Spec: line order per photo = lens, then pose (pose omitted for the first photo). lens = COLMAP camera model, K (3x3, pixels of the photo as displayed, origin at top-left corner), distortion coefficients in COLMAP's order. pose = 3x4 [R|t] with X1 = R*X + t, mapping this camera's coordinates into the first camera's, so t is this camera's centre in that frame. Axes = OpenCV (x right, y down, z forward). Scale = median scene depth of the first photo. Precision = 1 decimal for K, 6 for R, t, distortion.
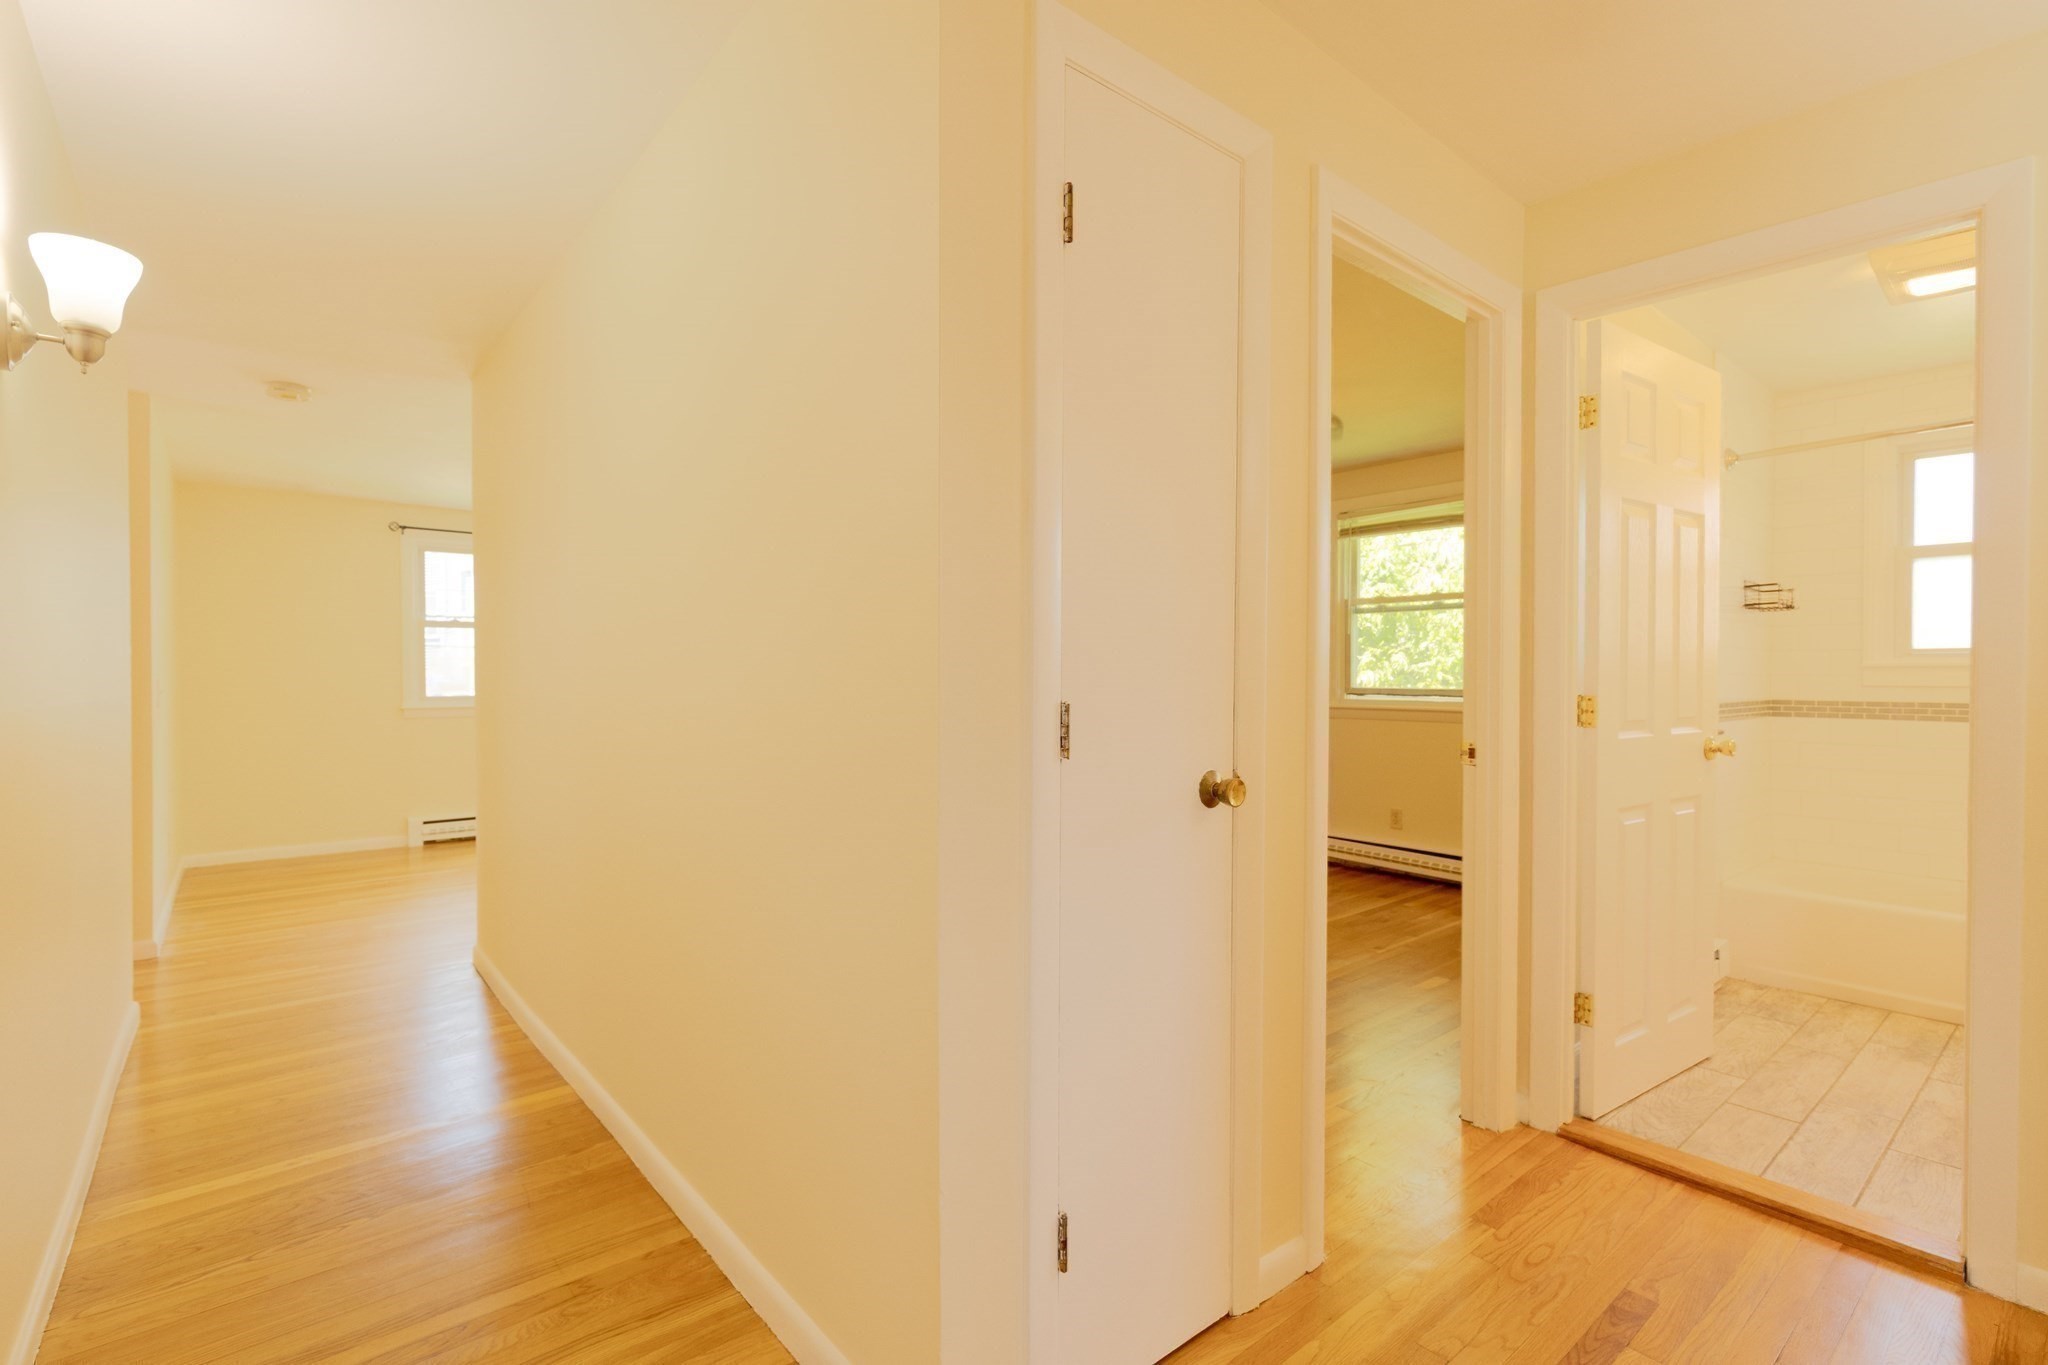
lens RADIAL K [[939.8, 0, 1025.1], [0, 939.8, 684.6], [0, 0, 1]] dist [-0.002805, -0.000546]
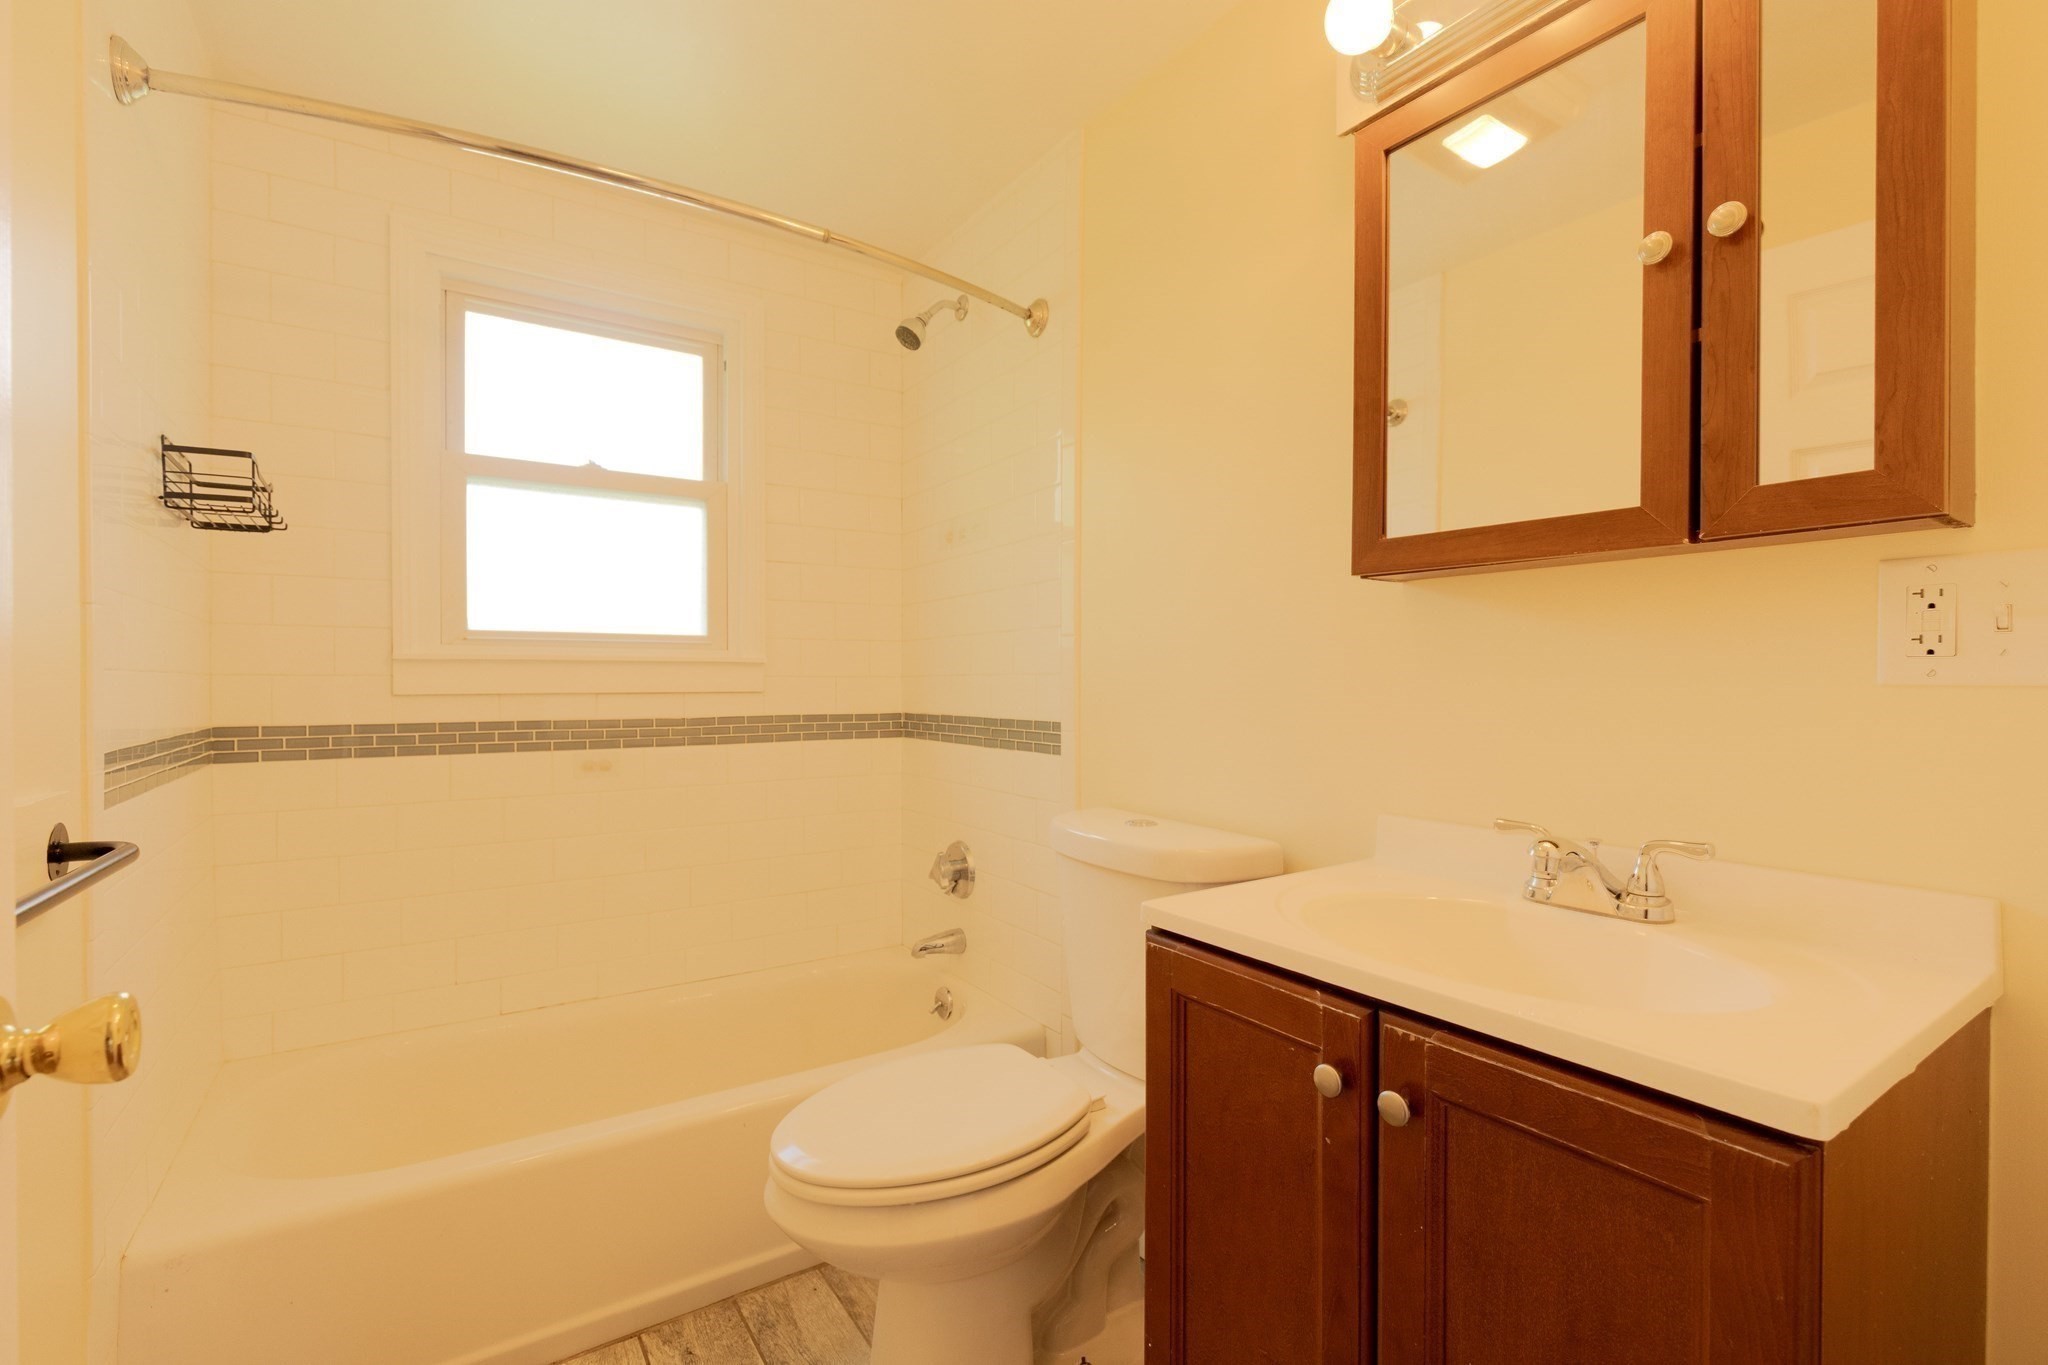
lens RADIAL K [[917.2, 0, 1018.2], [0, 917.2, 686.7], [0, 0, 1]] dist [0.002757, 0.000627]
pose [[0.114172, -0.011159, 0.993398, 0.413318], [0.012028, 0.999879, 0.009849, -0.004605], [-0.993388, 0.010824, 0.114292, 0.588763]]
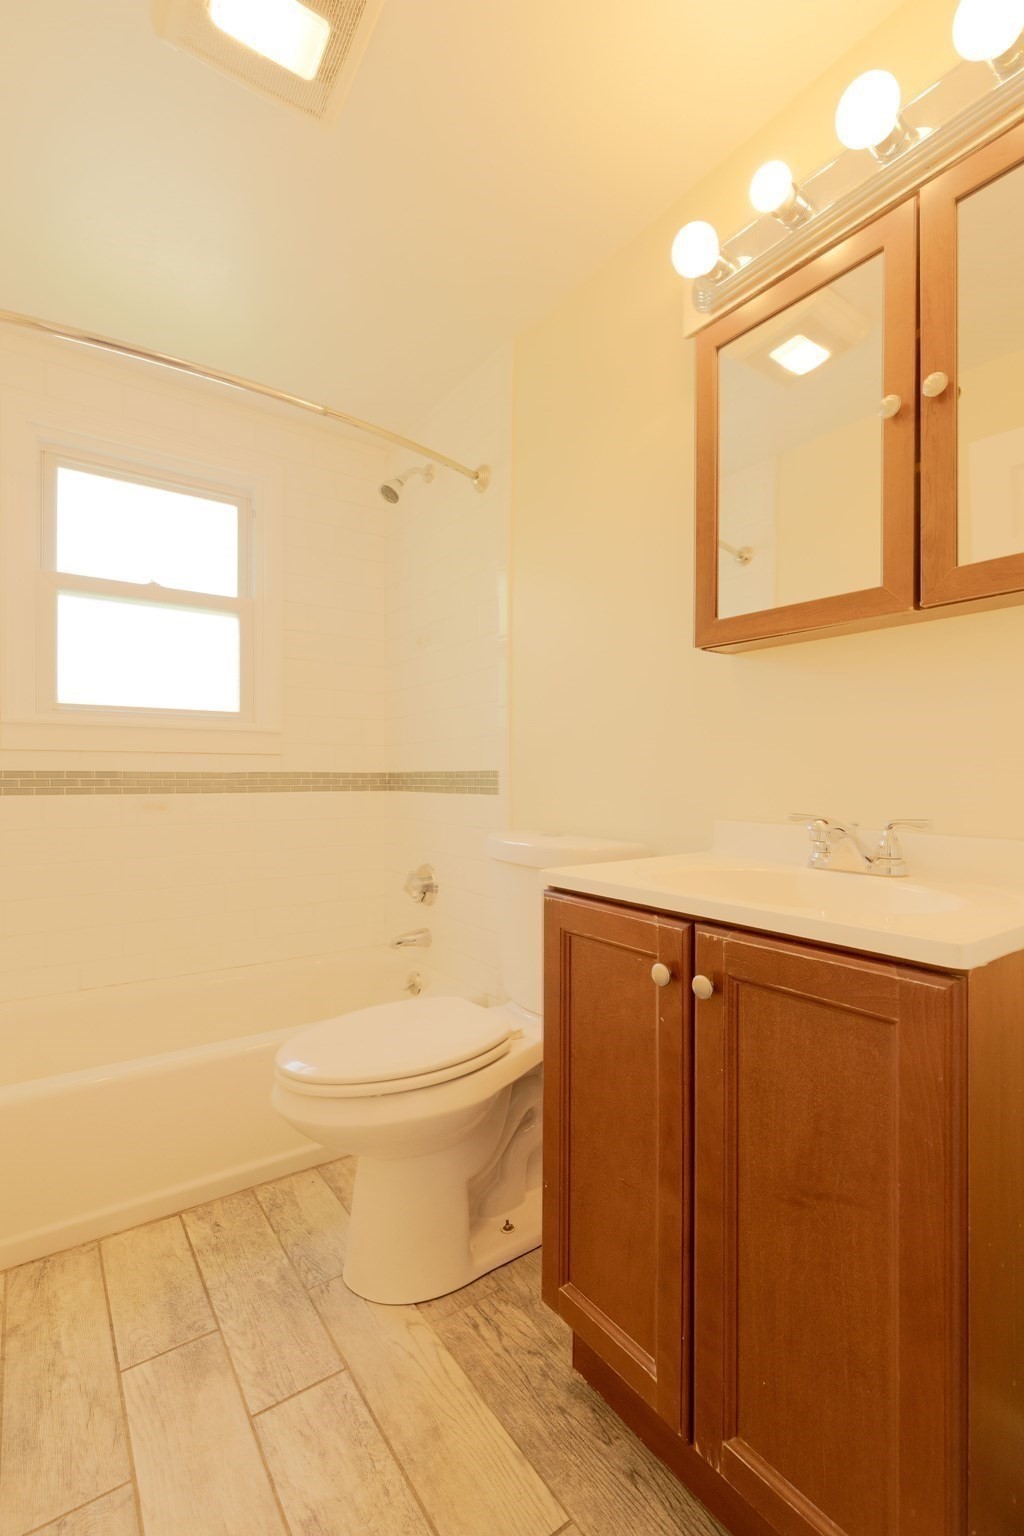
lens RADIAL K [[687.6, 0, 507.4], [0, 687.6, 773.9], [0, 0, 1]] dist [0.010949, -0.000747]
pose [[0.083595, 0.002426, 0.996497, 0.397983], [0.010297, 0.999942, -0.003299, 0.026683], [-0.996447, 0.010537, 0.083565, 0.571778]]
